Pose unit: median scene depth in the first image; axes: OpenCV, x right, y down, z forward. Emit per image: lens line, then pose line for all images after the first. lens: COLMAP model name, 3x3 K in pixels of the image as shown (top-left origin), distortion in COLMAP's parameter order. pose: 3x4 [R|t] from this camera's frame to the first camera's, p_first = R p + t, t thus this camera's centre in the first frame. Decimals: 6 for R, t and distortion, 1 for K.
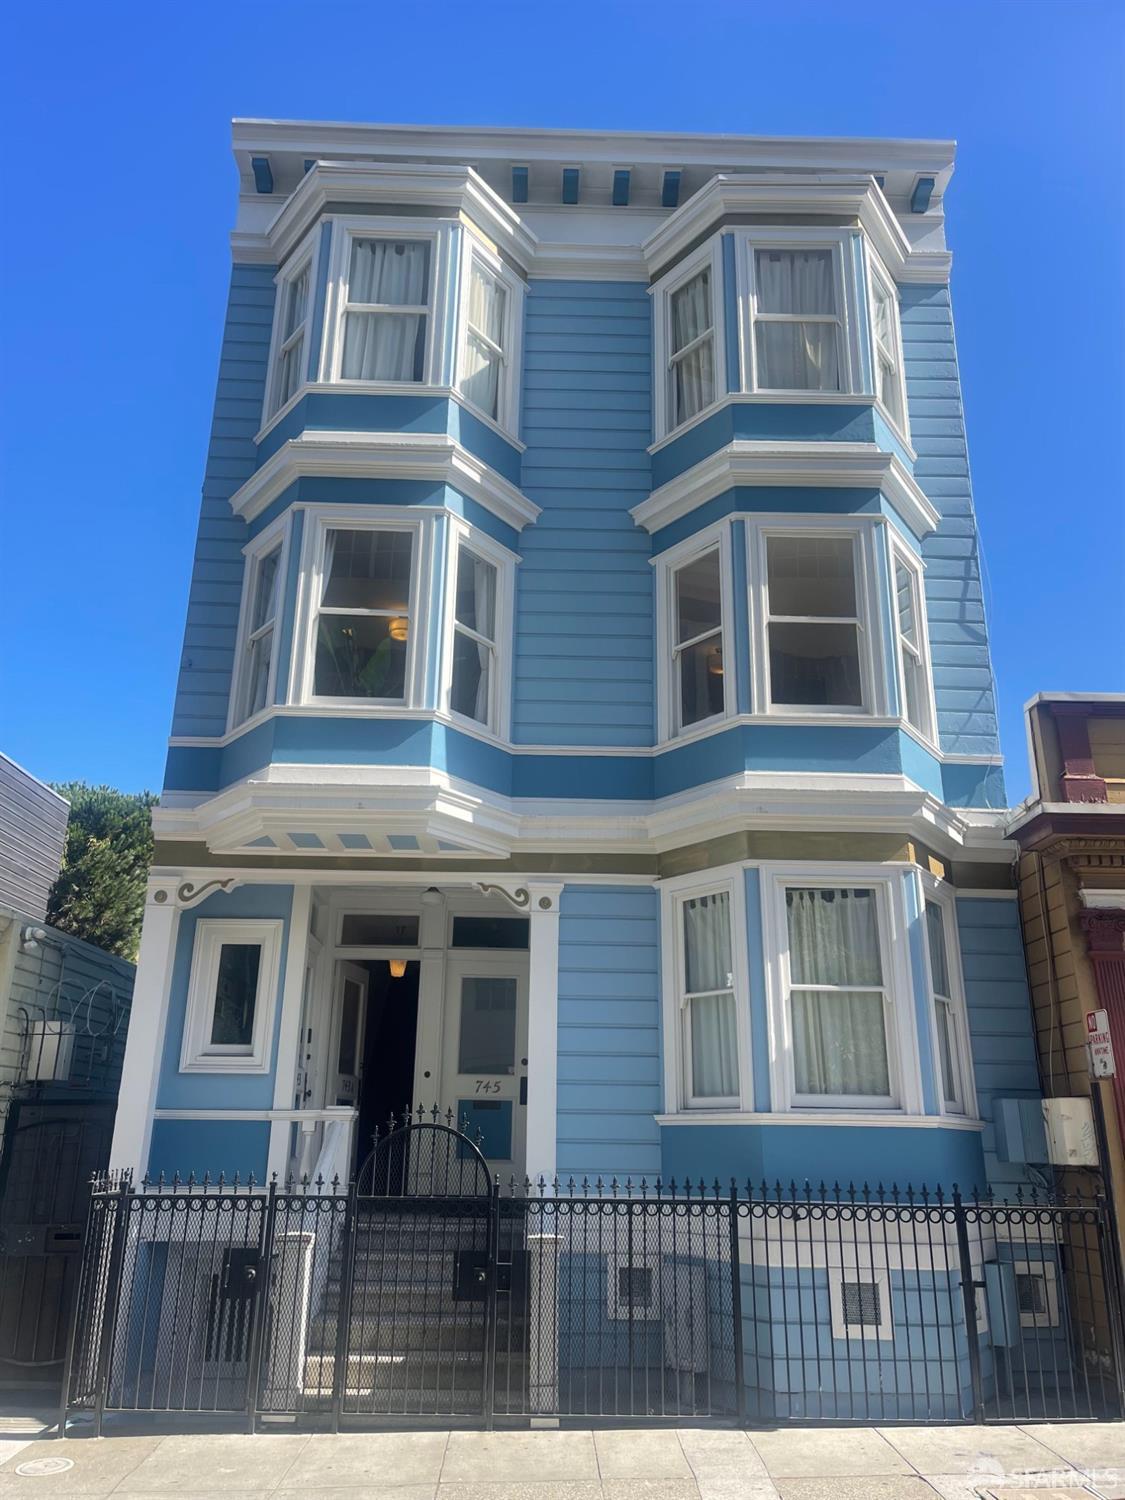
lens RADIAL K [[1100.9, 0, 562.5], [0, 1100.9, 750.0], [0, 0, 1]] dist [0.045611, 0.000553]
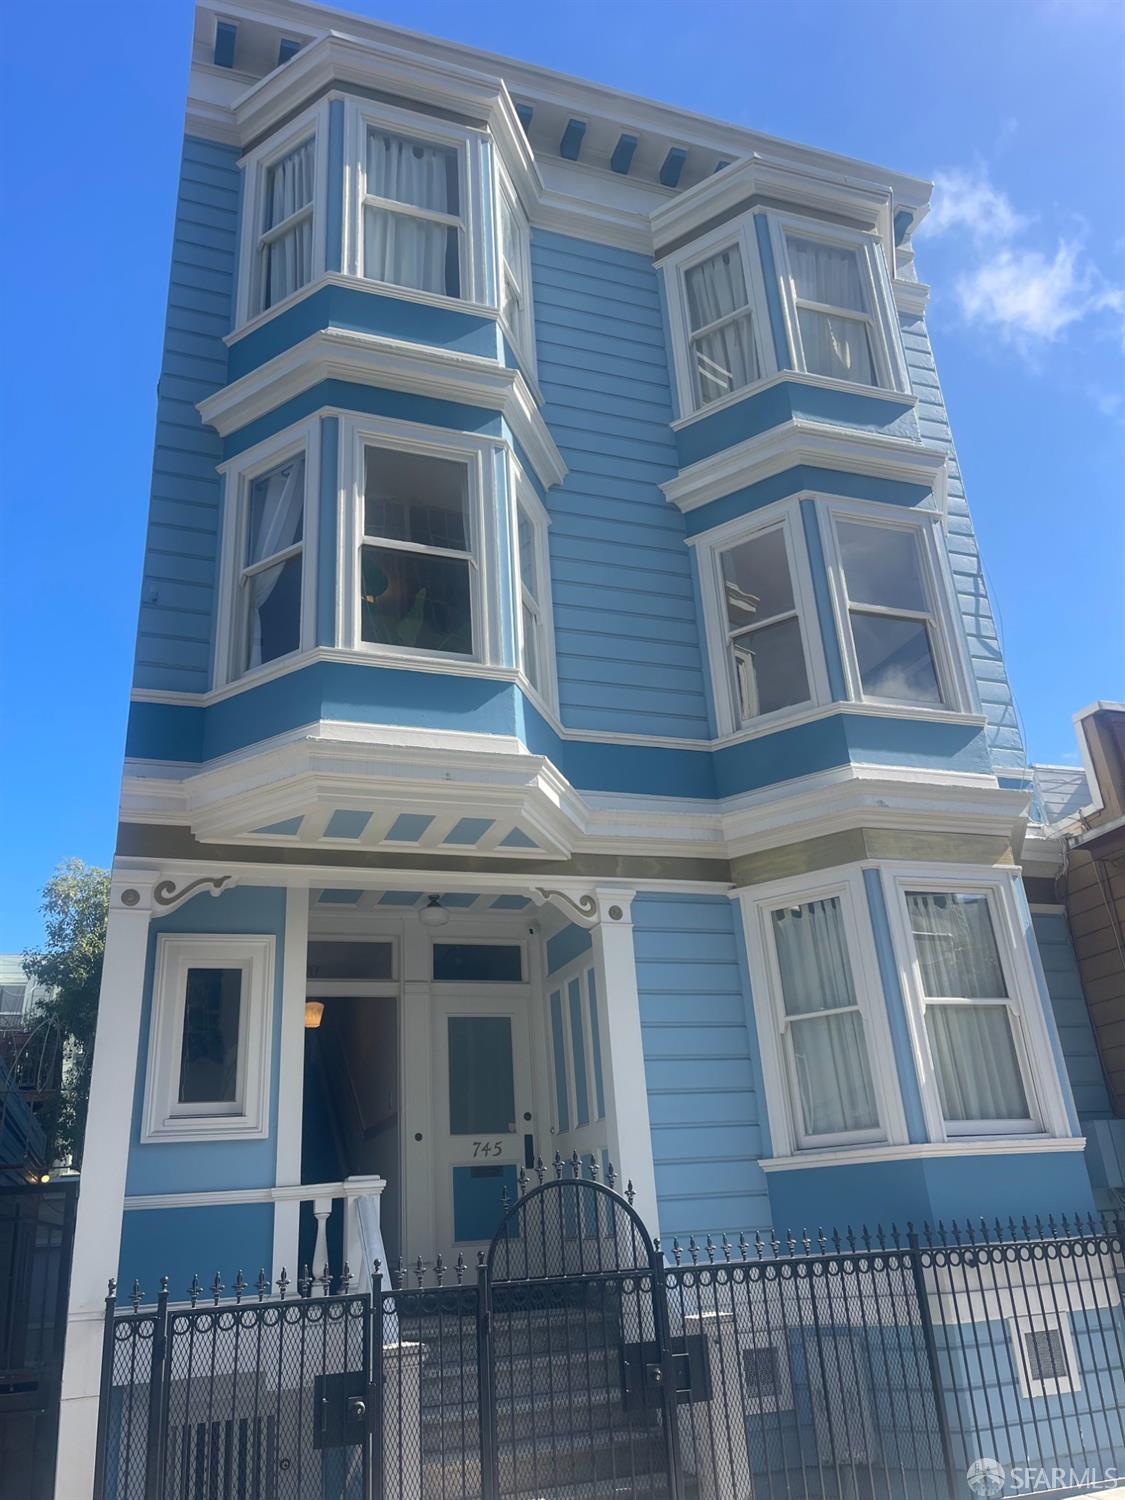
lens RADIAL K [[1093.6, 0, 562.1], [0, 1093.6, 760.8], [0, 0, 1]] dist [0.054777, -0.051267]
pose [[0.950305, 0.051444, 0.307040, -0.315333], [-0.029378, 0.996670, -0.076064, 0.087865], [-0.309931, 0.063263, 0.948652, 0.213528]]
